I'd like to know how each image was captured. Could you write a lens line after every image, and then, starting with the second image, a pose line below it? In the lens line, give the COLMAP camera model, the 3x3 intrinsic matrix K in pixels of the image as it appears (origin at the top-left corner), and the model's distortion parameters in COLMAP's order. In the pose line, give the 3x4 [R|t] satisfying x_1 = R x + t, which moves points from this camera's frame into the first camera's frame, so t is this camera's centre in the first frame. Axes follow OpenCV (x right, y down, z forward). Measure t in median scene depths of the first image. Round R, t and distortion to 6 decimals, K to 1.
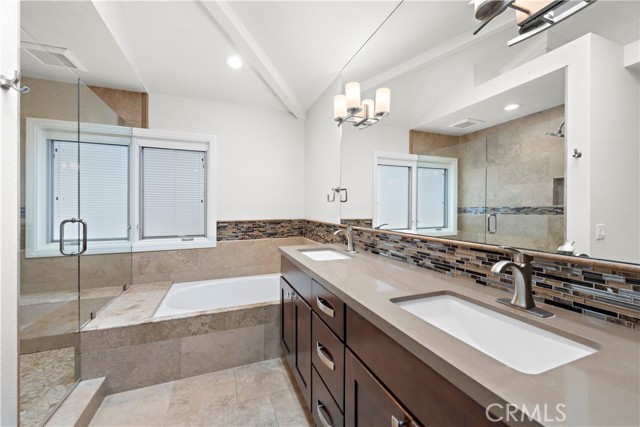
lens RADIAL K [[261.1, 0, 319.4], [0, 261.1, 209.7], [0, 0, 1]] dist [0.002788, -0.000430]
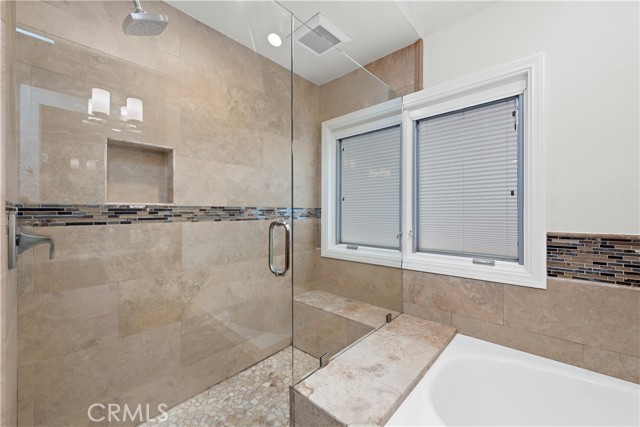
lens RADIAL K [[261.1, 0, 318.0], [0, 261.1, 211.4], [0, 0, 1]] dist [0.002788, -0.000430]
pose [[0.449873, -0.002991, -0.893087, -0.171200], [-0.001538, 0.999990, -0.004124, 0.007091], [0.893091, 0.003229, 0.449864, 0.454036]]
